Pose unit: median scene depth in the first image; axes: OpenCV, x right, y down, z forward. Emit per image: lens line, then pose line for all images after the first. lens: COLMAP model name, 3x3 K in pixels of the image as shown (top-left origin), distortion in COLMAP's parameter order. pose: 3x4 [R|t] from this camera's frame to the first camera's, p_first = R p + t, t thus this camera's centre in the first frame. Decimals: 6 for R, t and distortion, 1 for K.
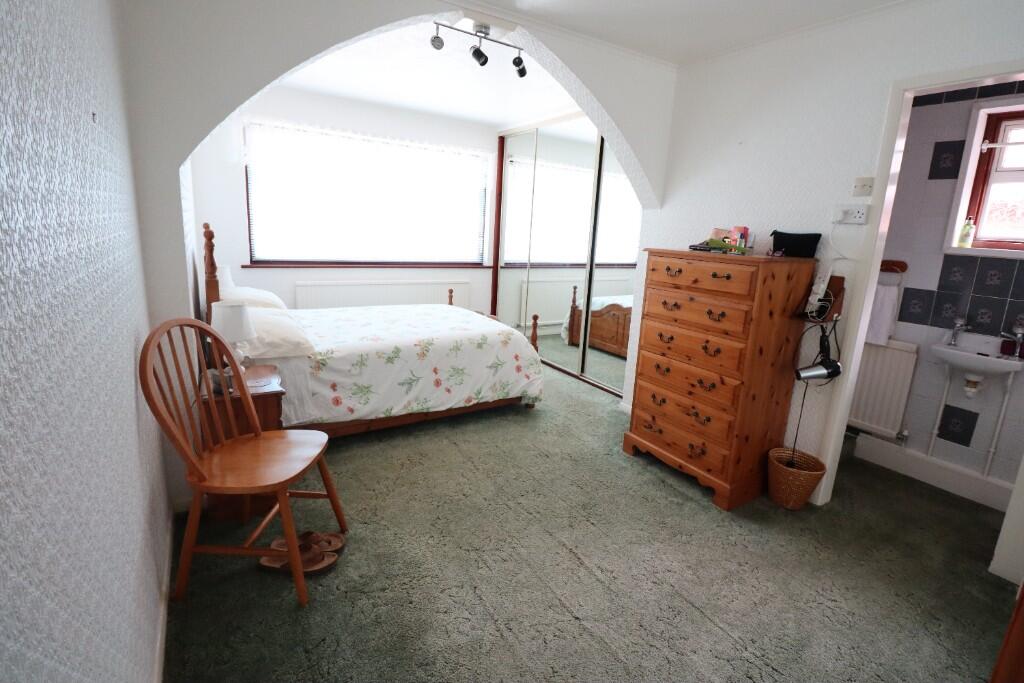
lens RADIAL K [[478.7, 0, 514.0], [0, 478.7, 326.0], [0, 0, 1]] dist [0.002160, -0.012750]
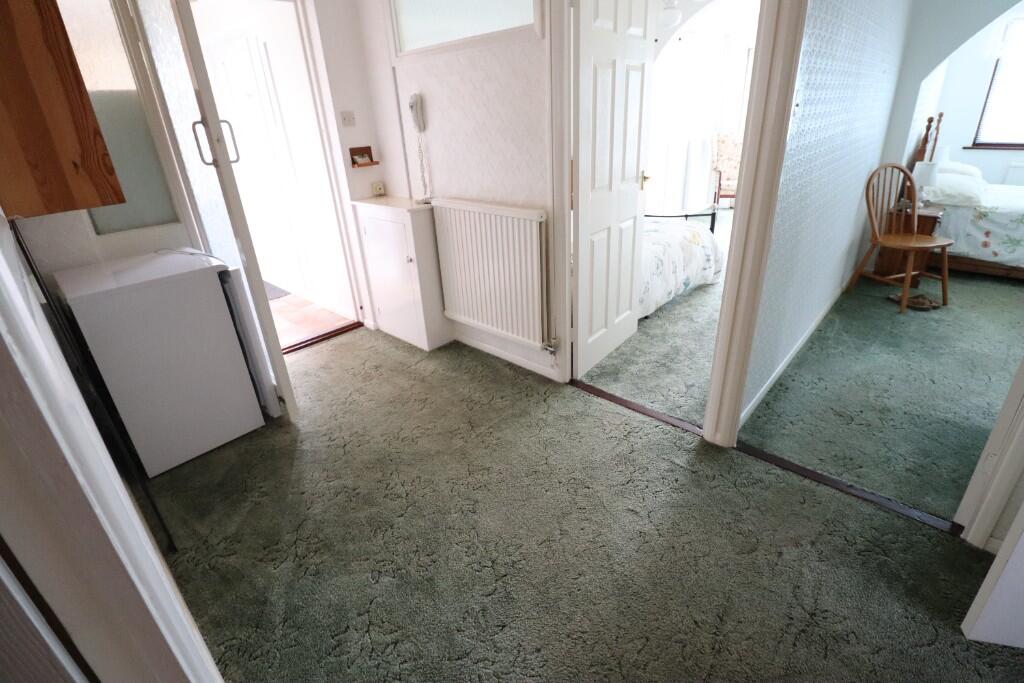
lens RADIAL K [[478.7, 0, 514.0], [0, 478.7, 326.0], [0, 0, 1]] dist [0.002160, -0.012750]
pose [[0.267170, 0.328778, -0.905828, 0.602823], [-0.137472, 0.943387, 0.301864, 0.159196], [0.953793, 0.043877, 0.297243, -0.720841]]
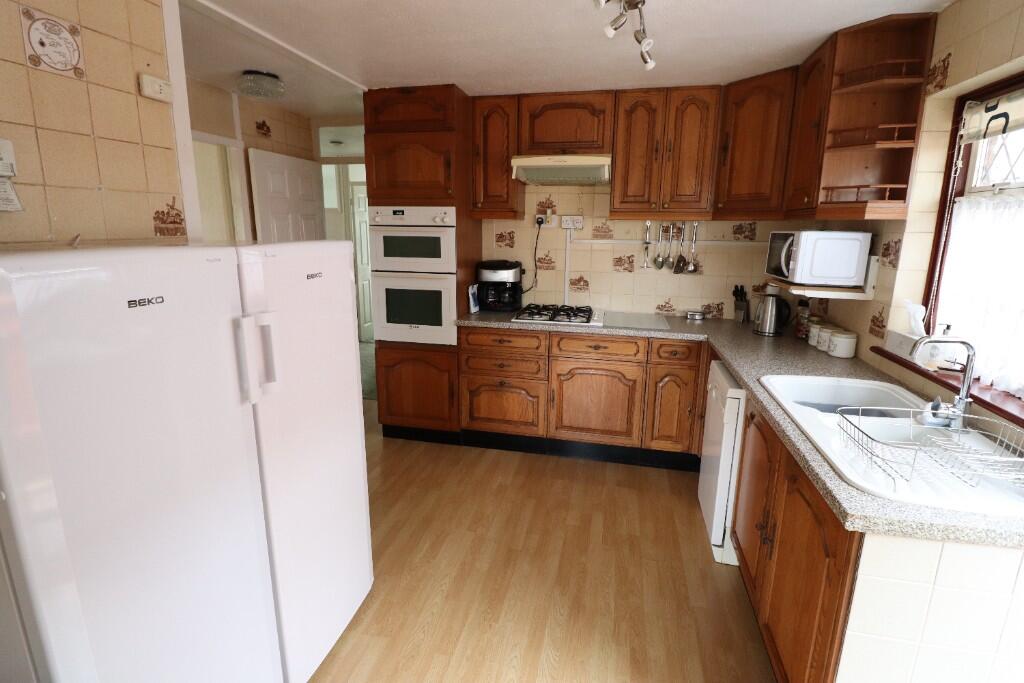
lens RADIAL K [[478.7, 0, 514.0], [0, 478.7, 326.0], [0, 0, 1]] dist [0.002160, -0.012750]
pose [[0.843623, 0.056220, -0.533985, 1.425690], [-0.068690, 0.997632, -0.003487, 0.366048], [0.532525, 0.039621, 0.845487, -1.642255]]
